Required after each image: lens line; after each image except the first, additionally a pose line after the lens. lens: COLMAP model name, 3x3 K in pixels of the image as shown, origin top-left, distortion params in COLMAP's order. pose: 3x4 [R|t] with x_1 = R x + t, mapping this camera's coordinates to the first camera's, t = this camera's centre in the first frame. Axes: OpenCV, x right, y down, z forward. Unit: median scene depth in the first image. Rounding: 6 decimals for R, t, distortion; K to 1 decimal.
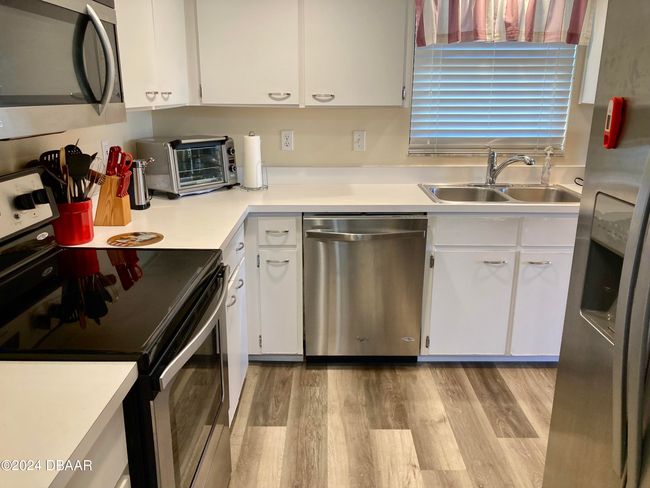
lens RADIAL K [[527.9, 0, 326.0], [0, 527.9, 241.4], [0, 0, 1]] dist [0.046228, -0.056227]
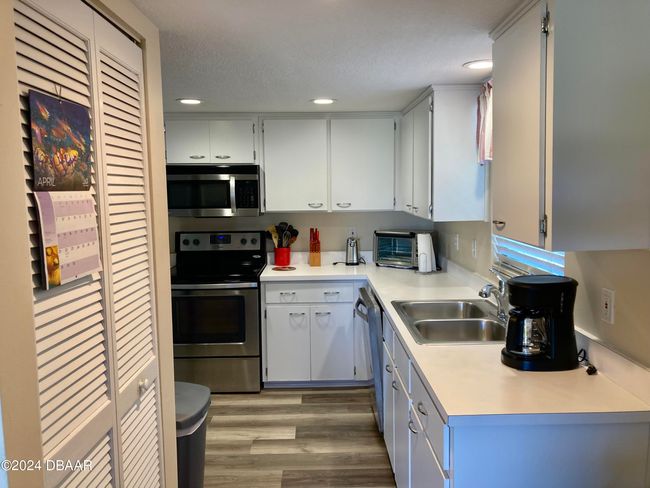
lens RADIAL K [[527.9, 0, 327.6], [0, 527.9, 245.4], [0, 0, 1]] dist [0.046228, -0.056227]
pose [[0.024722, 0.103087, -0.994365, 1.360507], [-0.263714, 0.960109, 0.092979, -0.263036], [0.964284, 0.259930, 0.050921, 0.793825]]
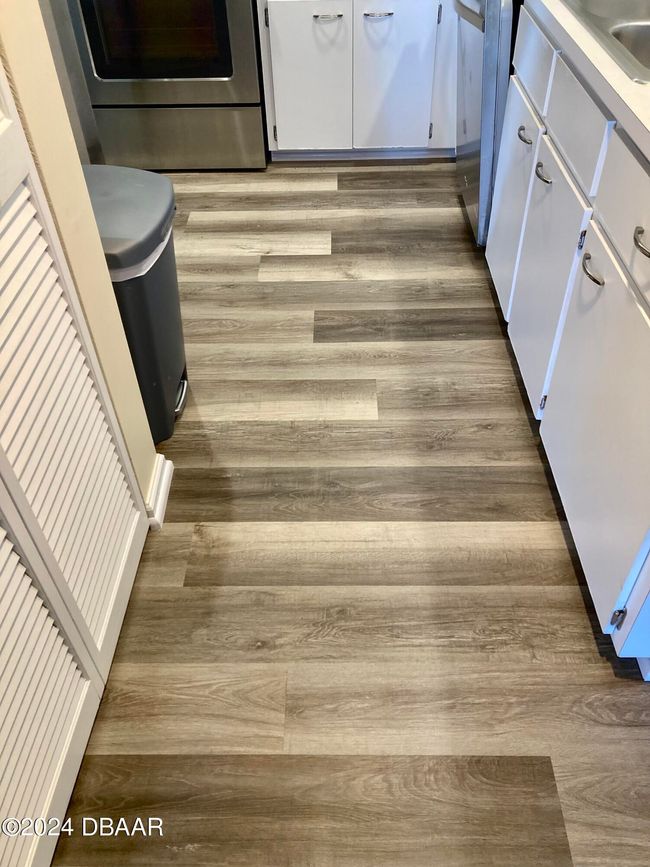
lens RADIAL K [[704.1, 0, 328.4], [0, 704.1, 410.0], [0, 0, 1]] dist [0.046228, -0.056227]
pose [[-0.006629, 0.665894, -0.746017, 1.041587], [-0.248114, 0.721610, 0.646312, -0.169049], [0.968708, 0.189382, 0.160433, 0.780611]]
